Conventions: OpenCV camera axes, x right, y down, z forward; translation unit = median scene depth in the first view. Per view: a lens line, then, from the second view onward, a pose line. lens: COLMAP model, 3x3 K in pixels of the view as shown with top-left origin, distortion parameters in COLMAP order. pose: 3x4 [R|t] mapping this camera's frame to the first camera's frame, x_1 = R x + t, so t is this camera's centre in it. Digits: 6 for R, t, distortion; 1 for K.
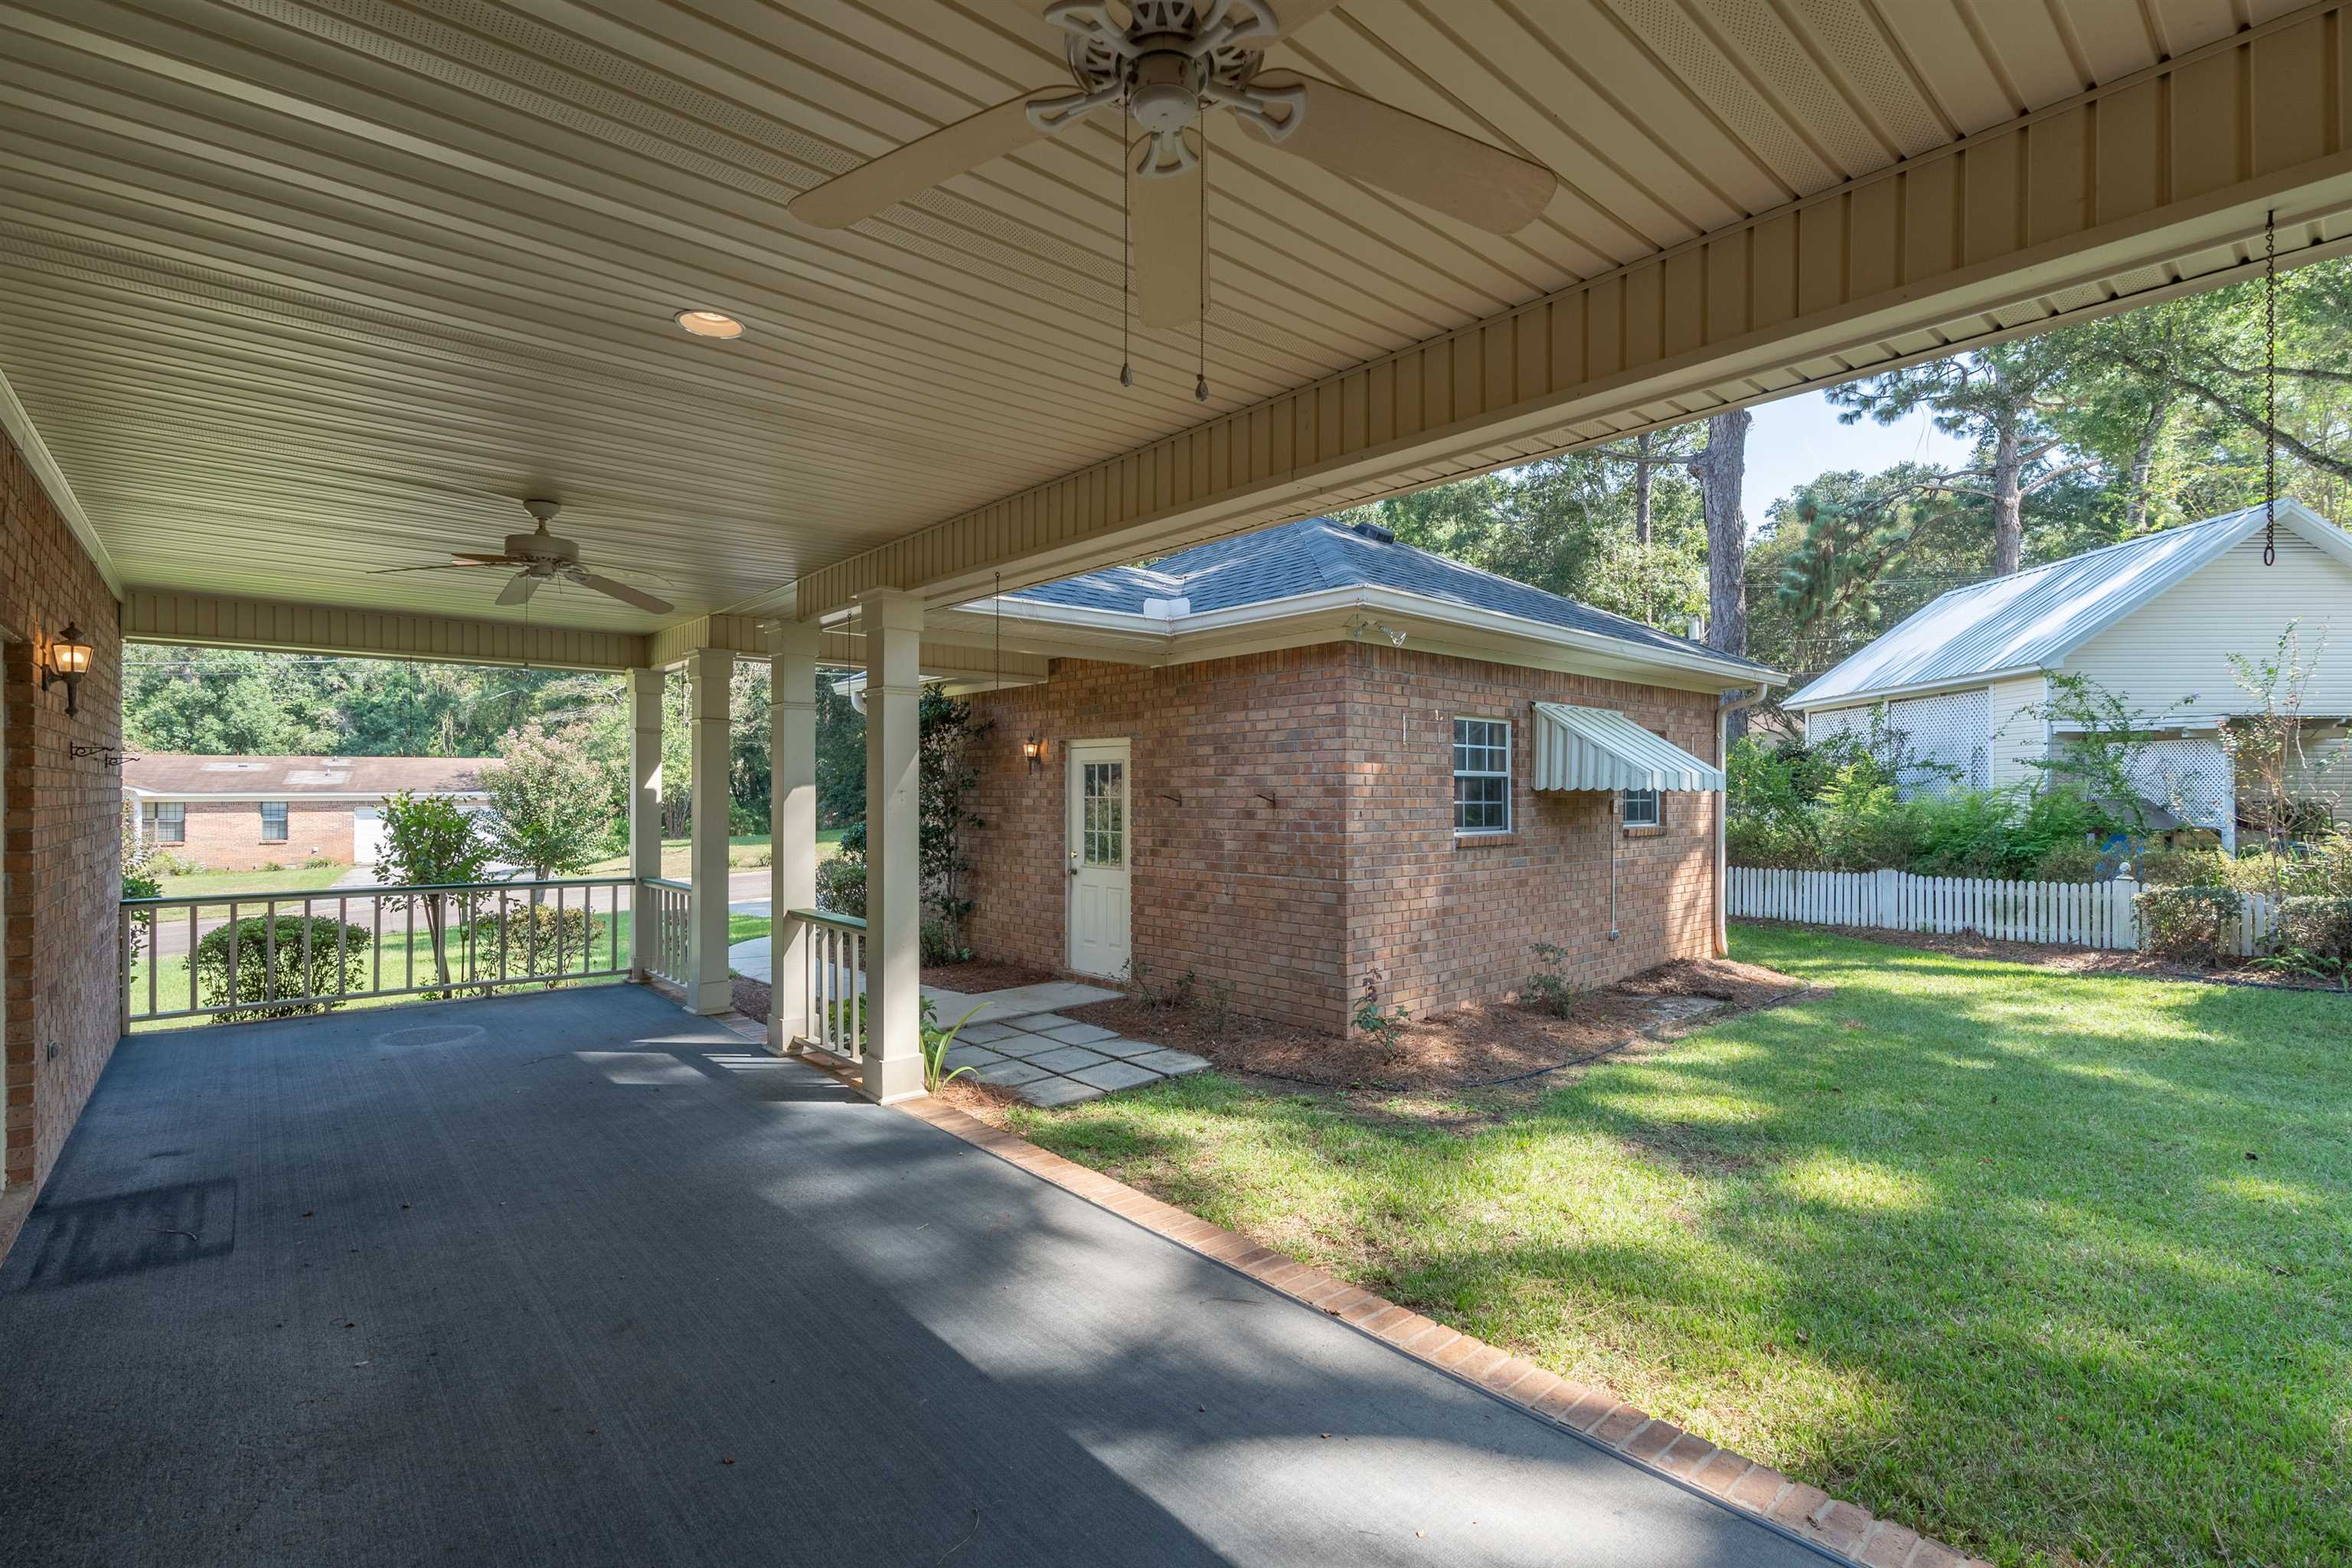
lens RADIAL K [[1073.3, 0, 1170.2], [0, 1073.3, 788.5], [0, 0, 1]] dist [-0.010704, 0.005156]
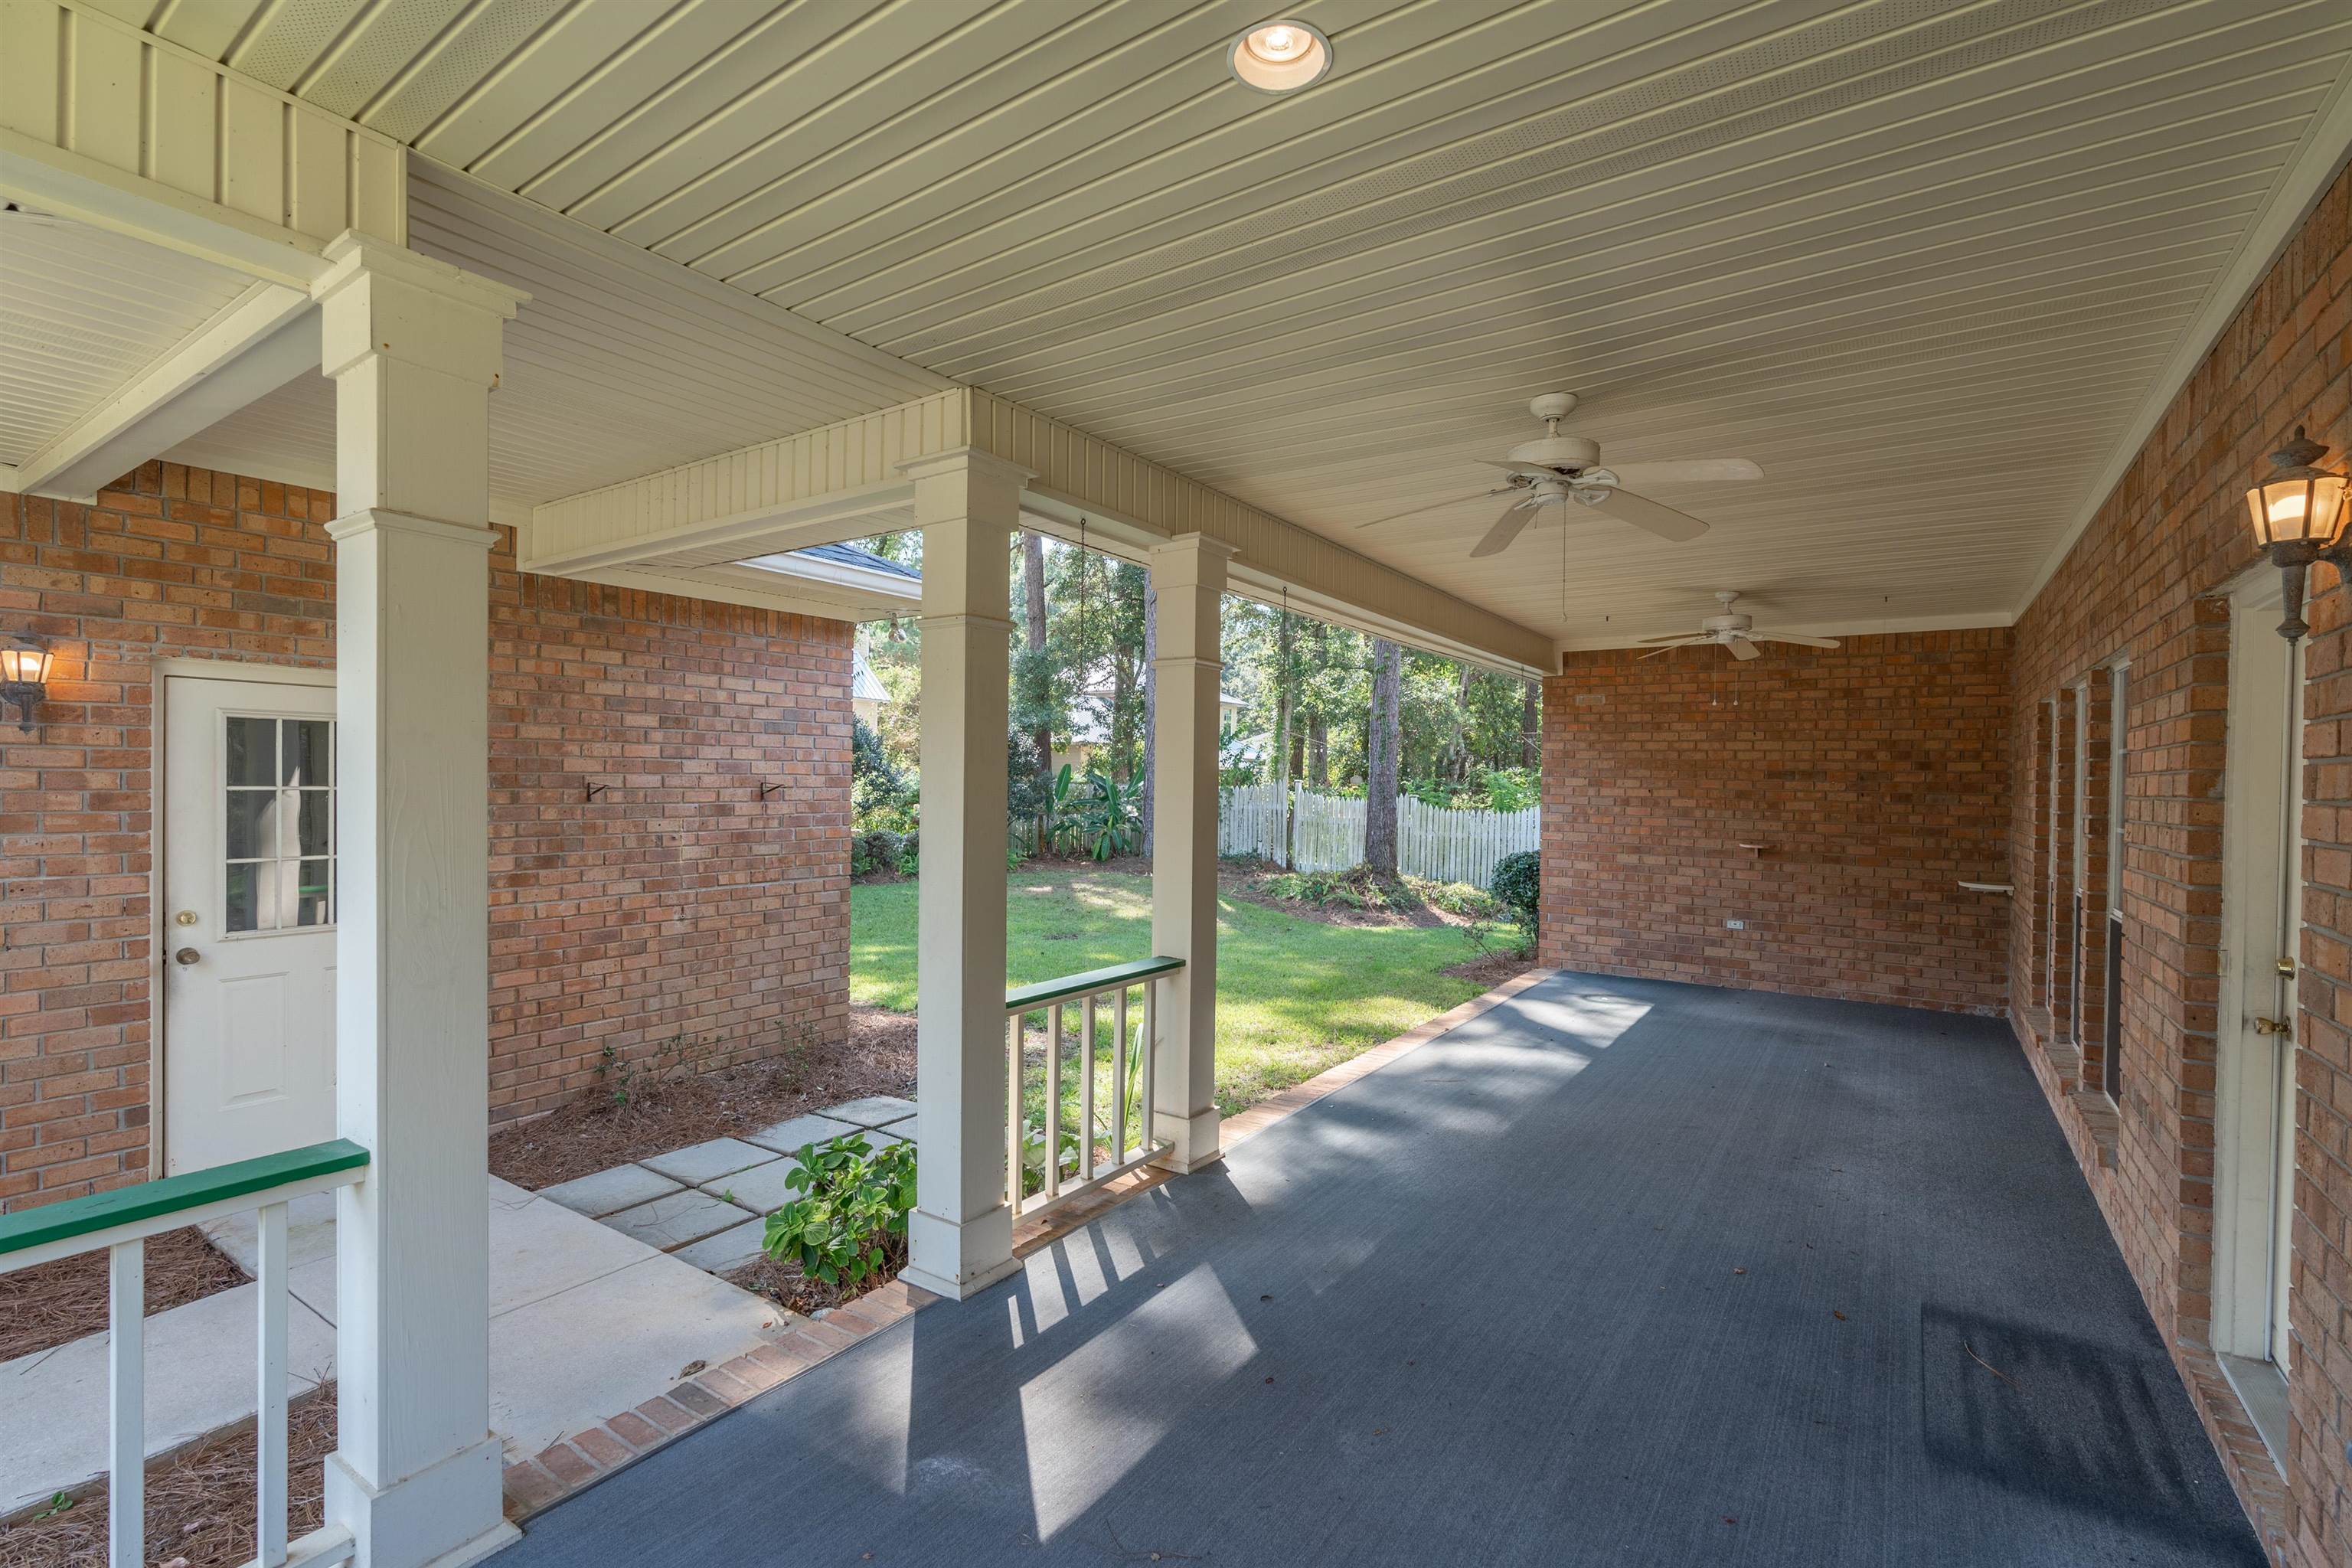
lens RADIAL K [[1073.3, 0, 1170.2], [0, 1073.3, 791.4], [0, 0, 1]] dist [-0.010704, 0.005156]
pose [[-0.255880, -0.011186, 0.966644, -0.766468], [-0.014637, 0.999863, 0.007696, 0.000070], [-0.966598, -0.012180, -0.256008, 0.896050]]
